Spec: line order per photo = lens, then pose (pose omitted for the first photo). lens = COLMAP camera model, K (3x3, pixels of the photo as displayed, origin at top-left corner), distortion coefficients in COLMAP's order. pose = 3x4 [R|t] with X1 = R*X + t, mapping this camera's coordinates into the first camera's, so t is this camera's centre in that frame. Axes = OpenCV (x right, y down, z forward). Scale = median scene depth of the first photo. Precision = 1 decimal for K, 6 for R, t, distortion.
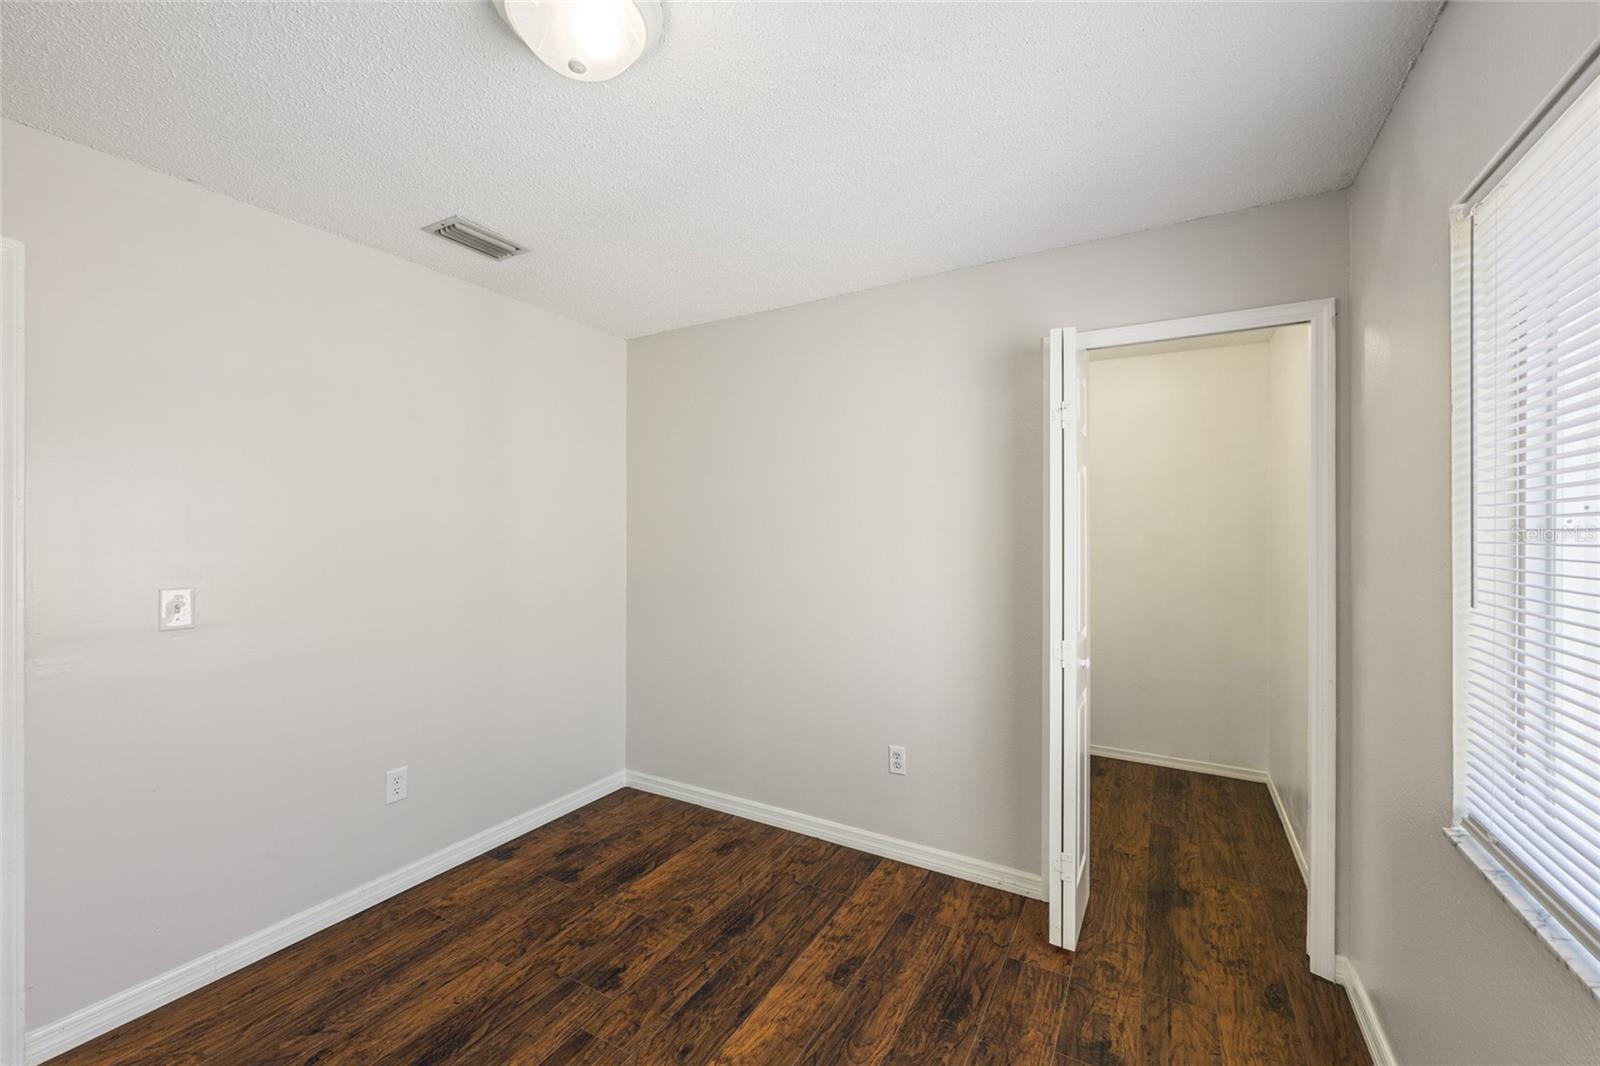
lens RADIAL K [[642.7, 0, 809.8], [0, 642.7, 539.5], [0, 0, 1]] dist [-0.002894, 0.000717]
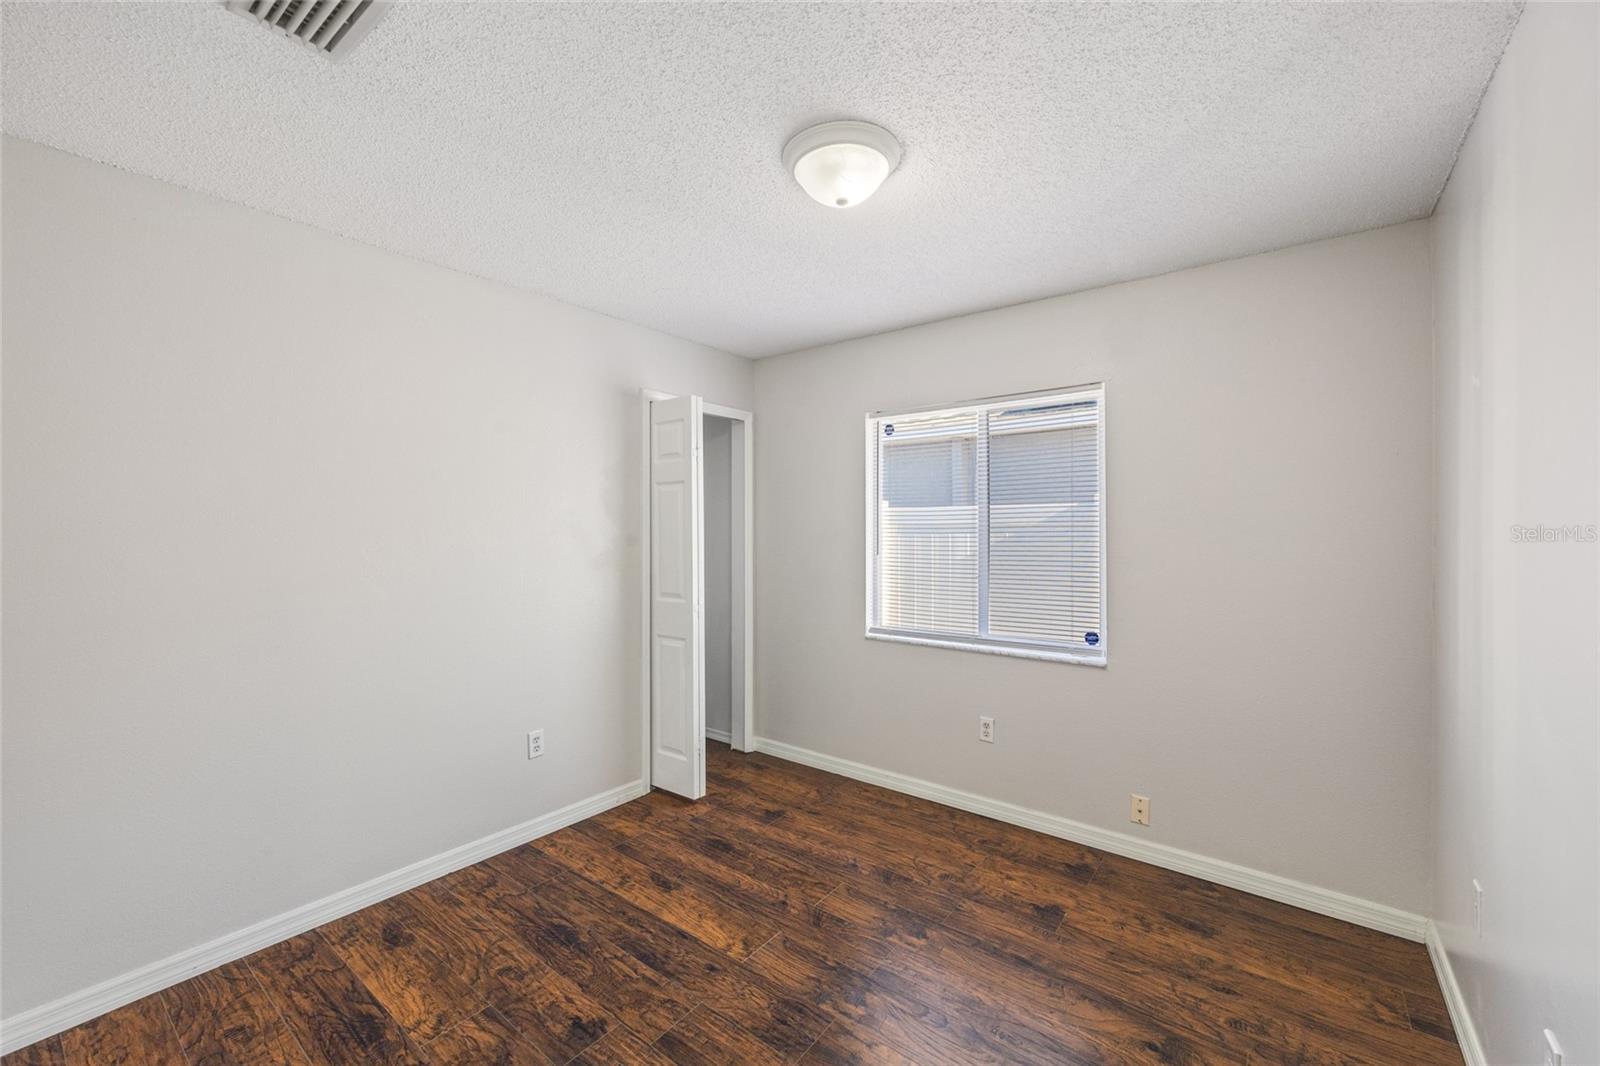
lens RADIAL K [[642.7, 0, 787.9], [0, 642.7, 526.6], [0, 0, 1]] dist [-0.002894, 0.000717]
pose [[0.139394, 0.000558, 0.990237, -1.003421], [0.002927, 0.999995, -0.000975, -0.018231], [-0.990233, 0.003034, 0.139392, 0.508606]]
